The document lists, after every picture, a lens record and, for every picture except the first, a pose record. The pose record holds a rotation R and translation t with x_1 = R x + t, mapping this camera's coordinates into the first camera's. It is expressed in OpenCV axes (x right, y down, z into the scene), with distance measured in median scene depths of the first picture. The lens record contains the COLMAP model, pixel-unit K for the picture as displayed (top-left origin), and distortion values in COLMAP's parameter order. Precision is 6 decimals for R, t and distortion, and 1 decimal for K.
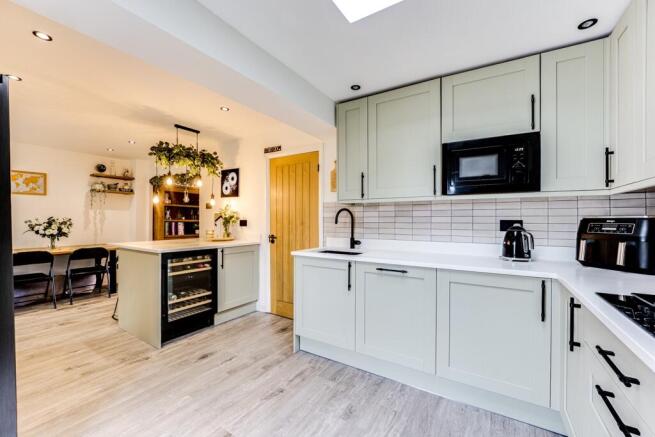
lens RADIAL K [[279.7, 0, 342.7], [0, 279.7, 220.5], [0, 0, 1]] dist [-0.010598, 0.000619]
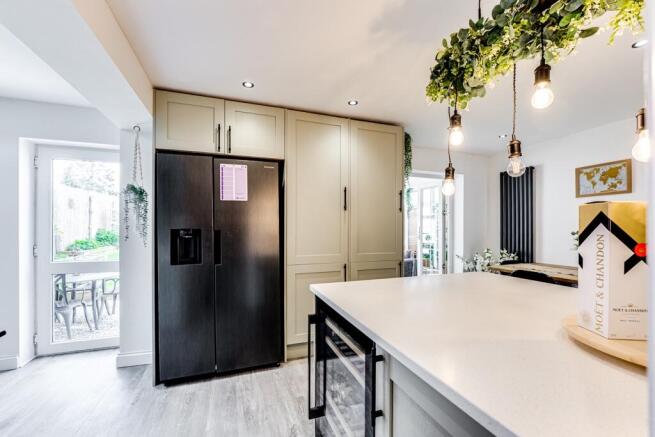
lens RADIAL K [[267.6, 0, 332.4], [0, 267.6, 227.1], [0, 0, 1]] dist [-0.021384, 0.000513]
pose [[-0.637007, -0.005604, -0.770837, -0.173651], [-0.003714, 0.999984, -0.004201, -0.006324], [0.770849, 0.000187, -0.637018, 0.893604]]
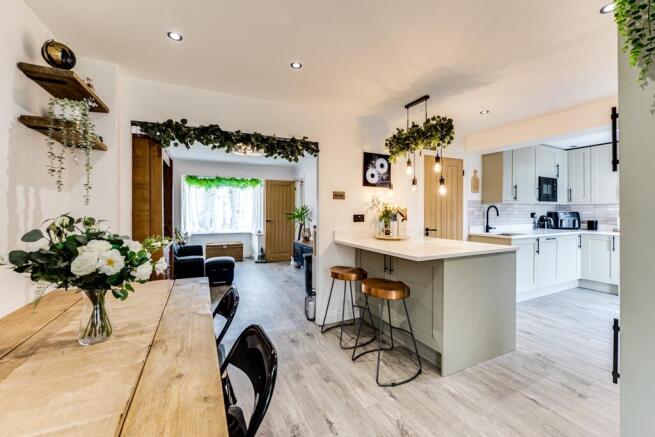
lens RADIAL K [[267.6, 0, 331.2], [0, 267.6, 211.6], [0, 0, 1]] dist [-0.021384, 0.000513]
pose [[0.524827, -0.007387, 0.851177, -1.156557], [0.001181, 0.999968, 0.007950, -0.016275], [-0.851208, -0.003168, 0.524819, 0.694296]]
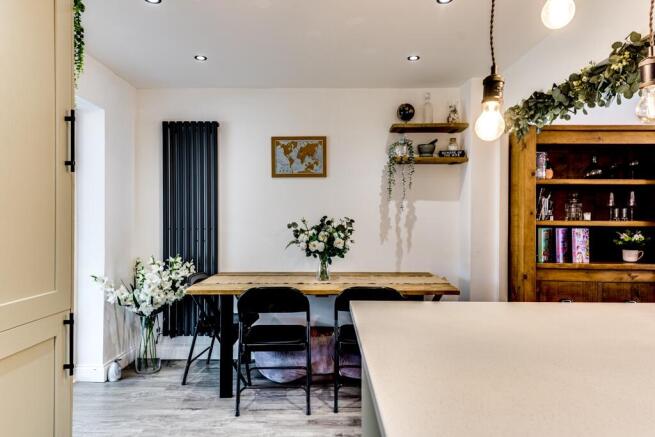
lens RADIAL K [[426.7, 0, 325.9], [0, 426.7, 214.2], [0, 0, 1]] dist [0.035908, 0.000083]
pose [[0.495546, -0.012843, -0.868487, -0.362261], [0.000720, 0.999896, -0.014376, -0.005661], [0.868581, 0.006499, 0.495504, 0.613018]]
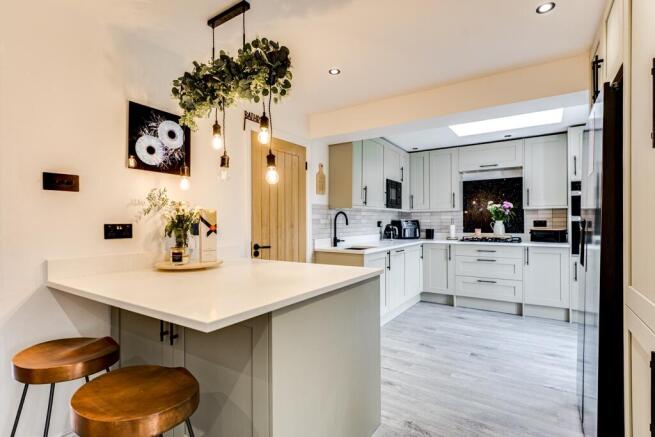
lens RADIAL K [[314.9, 0, 327.2], [0, 314.9, 224.7], [0, 0, 1]] dist [-0.011414, -0.000977]
pose [[0.024569, -0.014094, 0.999599, -0.901898], [0.005270, 0.999889, 0.013969, -0.005659], [-0.999684, 0.004925, 0.024640, 0.719203]]
